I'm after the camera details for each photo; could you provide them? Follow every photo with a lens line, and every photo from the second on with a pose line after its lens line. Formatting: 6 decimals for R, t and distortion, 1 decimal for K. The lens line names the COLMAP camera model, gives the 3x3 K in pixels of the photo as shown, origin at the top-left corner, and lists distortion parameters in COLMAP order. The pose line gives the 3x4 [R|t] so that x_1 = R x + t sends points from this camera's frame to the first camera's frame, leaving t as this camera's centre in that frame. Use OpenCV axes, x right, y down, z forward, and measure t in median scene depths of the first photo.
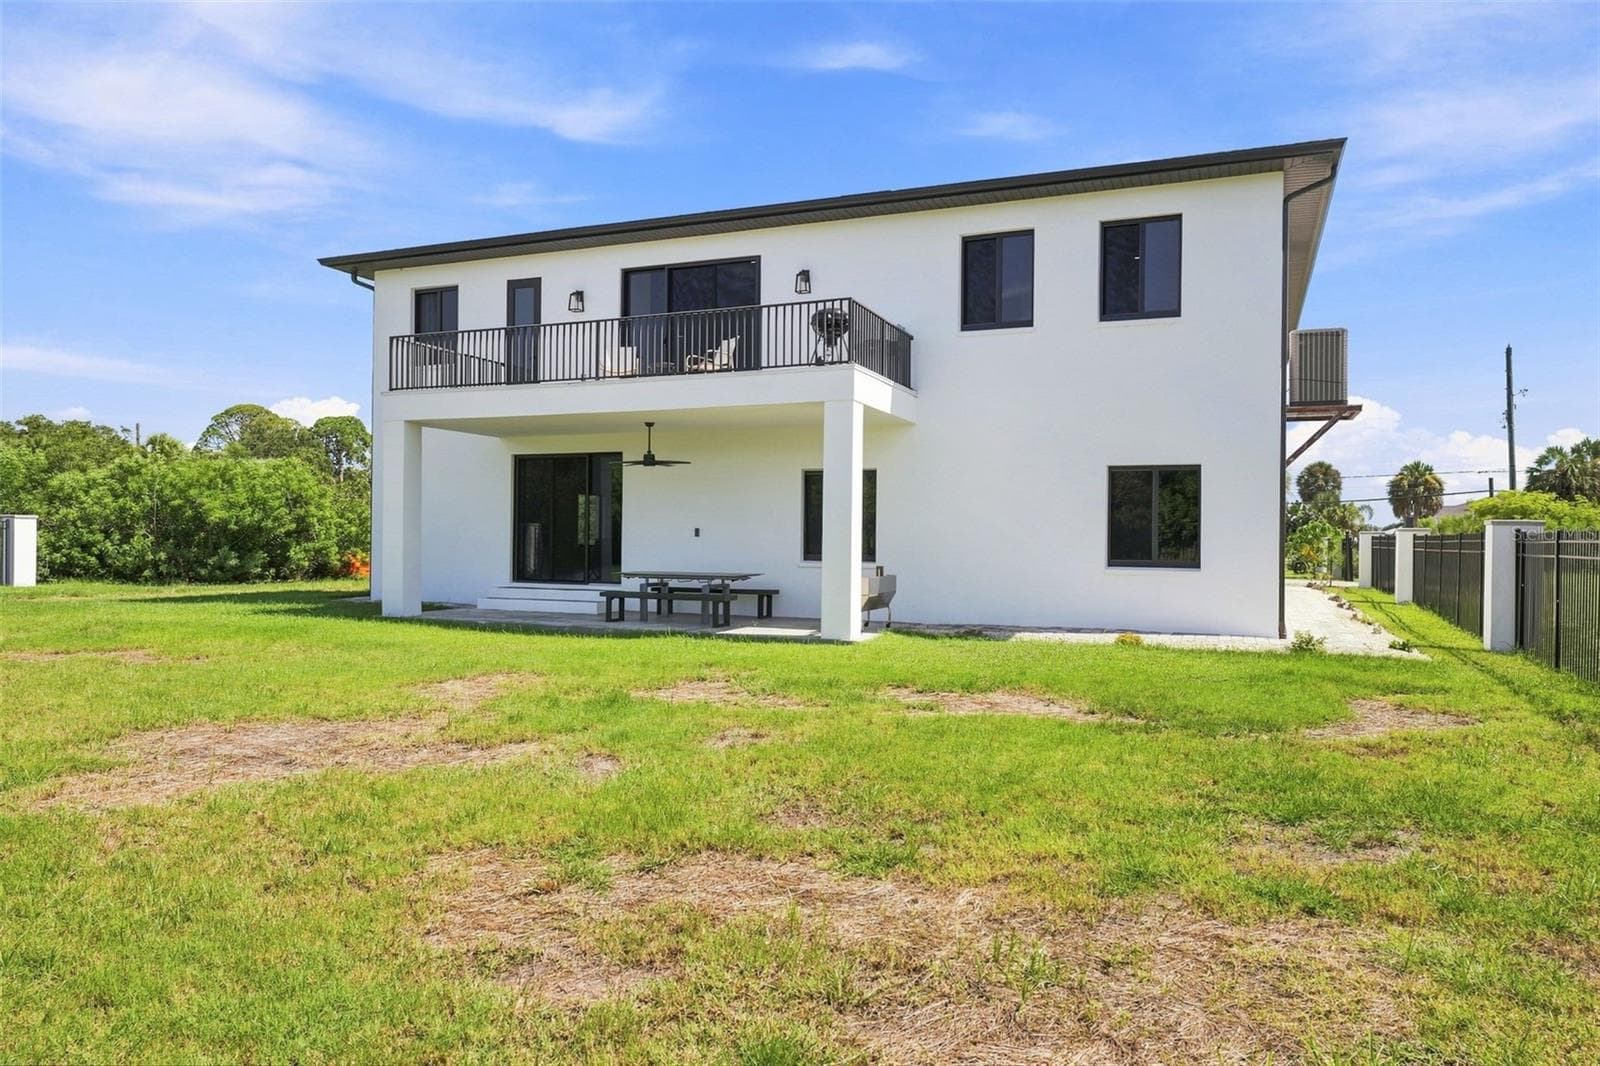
lens RADIAL K [[1063.2, 0, 800.0], [0, 1063.2, 533.0], [0, 0, 1]] dist [0.002421, -0.003398]
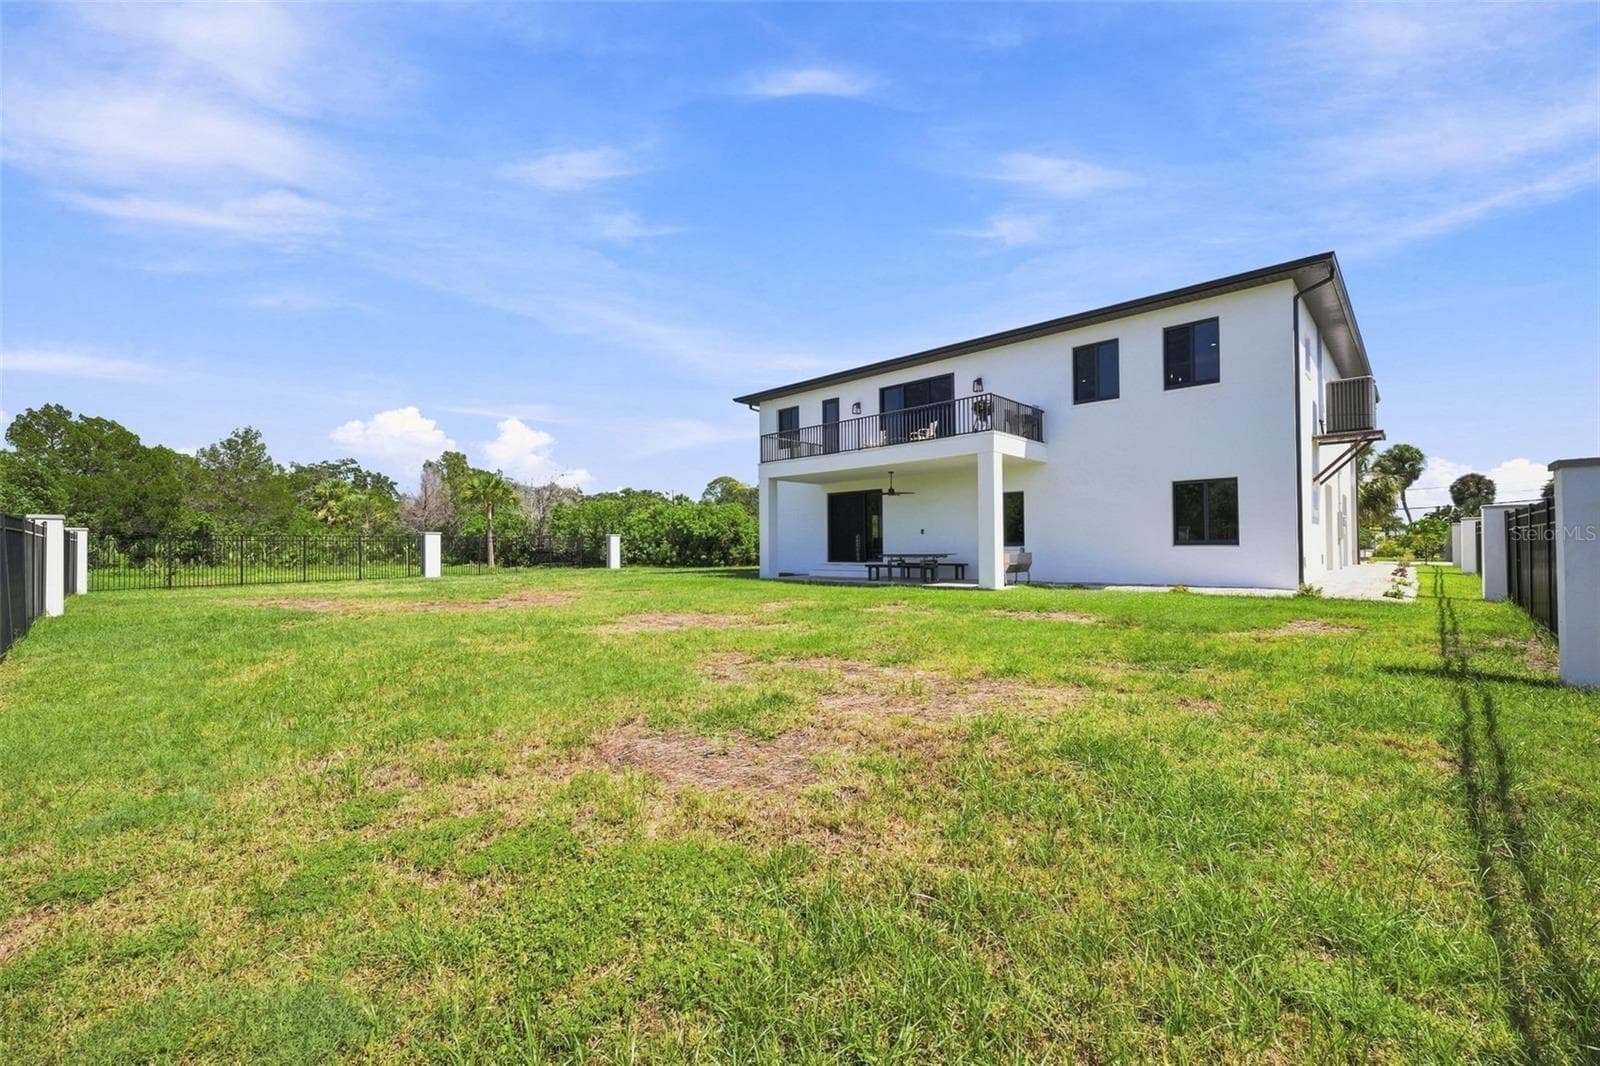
lens RADIAL K [[655.8, 0, 800.0], [0, 655.8, 533.0], [0, 0, 1]] dist [0.001239, 0.000082]
pose [[0.930583, -0.024847, -0.365237, 0.113247], [0.018612, 0.999615, -0.020580, 0.020257], [0.365608, 0.012354, 0.930687, -0.092528]]
